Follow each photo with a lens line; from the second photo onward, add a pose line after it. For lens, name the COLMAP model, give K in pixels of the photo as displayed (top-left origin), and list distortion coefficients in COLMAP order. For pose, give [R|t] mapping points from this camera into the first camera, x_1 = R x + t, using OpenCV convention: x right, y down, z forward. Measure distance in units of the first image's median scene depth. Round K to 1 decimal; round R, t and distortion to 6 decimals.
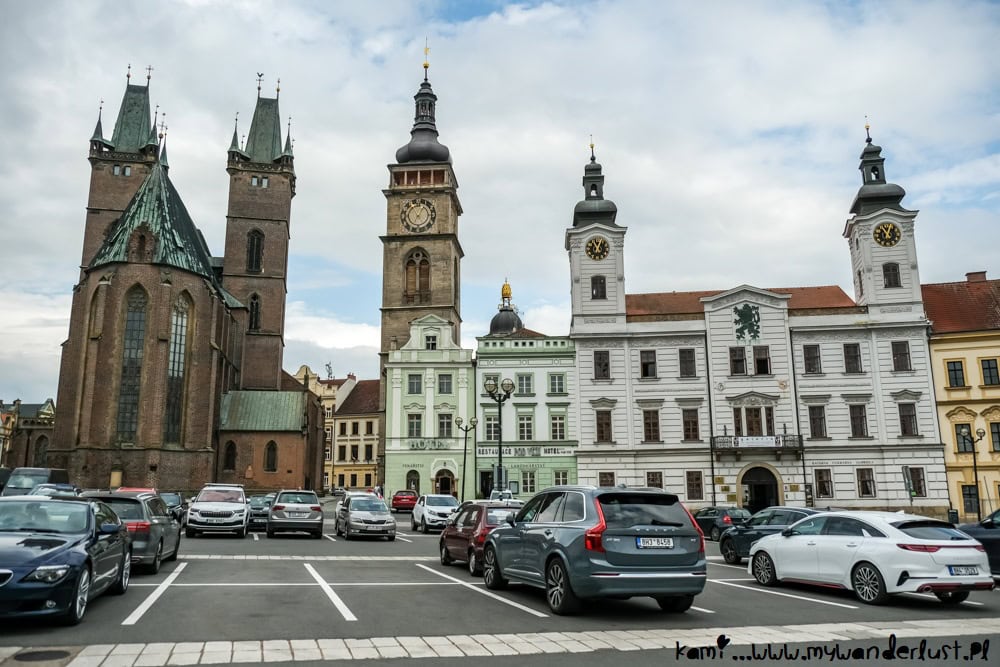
lens RADIAL K [[772.2, 0, 497.3], [0, 772.2, 332.6], [0, 0, 1]] dist [-0.035531, 0.013512]
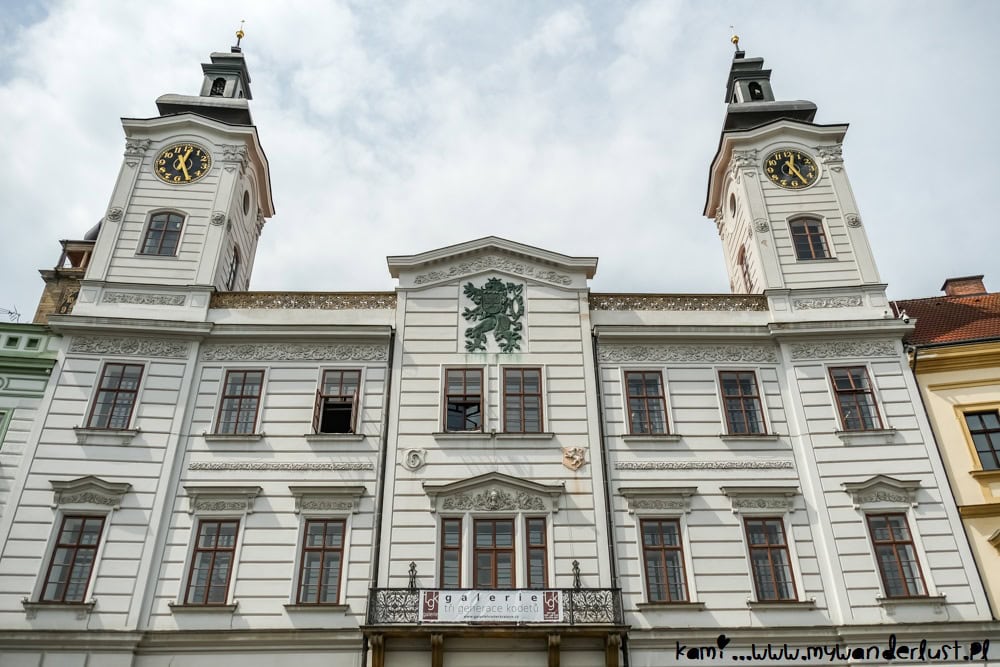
lens RADIAL K [[772.2, 0, 499.8], [0, 772.2, 336.2], [0, 0, 1]] dist [-0.035531, 0.013512]
pose [[0.986416, 0.083540, 0.141439, 0.268078], [-0.031367, 0.940975, -0.337020, 0.136293], [-0.161245, 0.328005, 0.930813, 0.611385]]
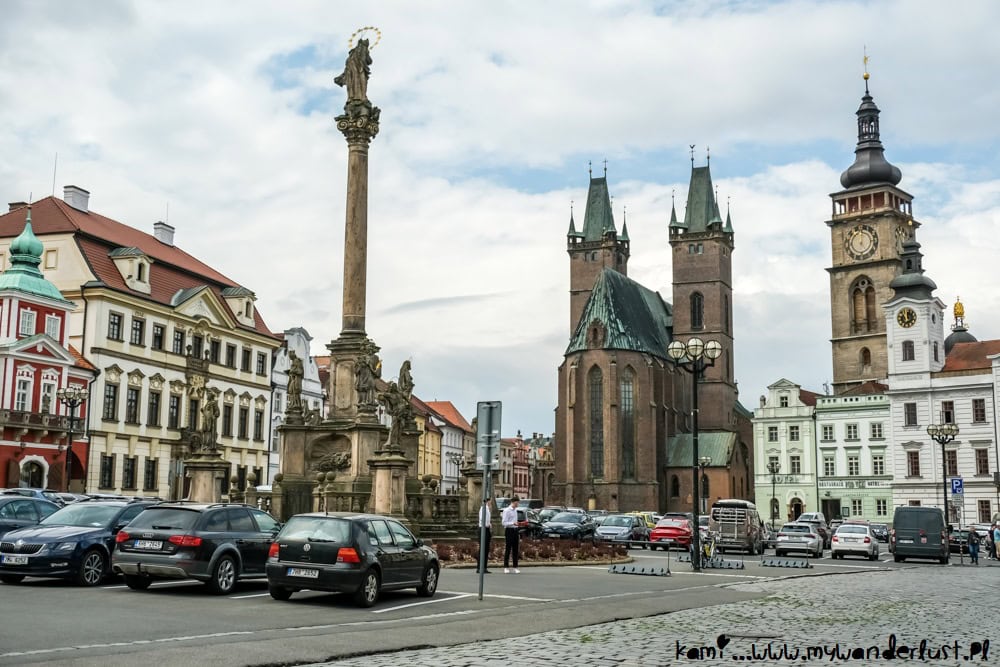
lens RADIAL K [[1196.1, 0, 499.8], [0, 1196.1, 328.7], [0, 0, 1]] dist [0.005278, 0.000000]
pose [[0.797044, -0.082677, -0.598235, 0.777850], [0.110620, 0.993812, 0.010035, -0.189348], [0.593704, -0.074175, 0.801258, -0.935121]]
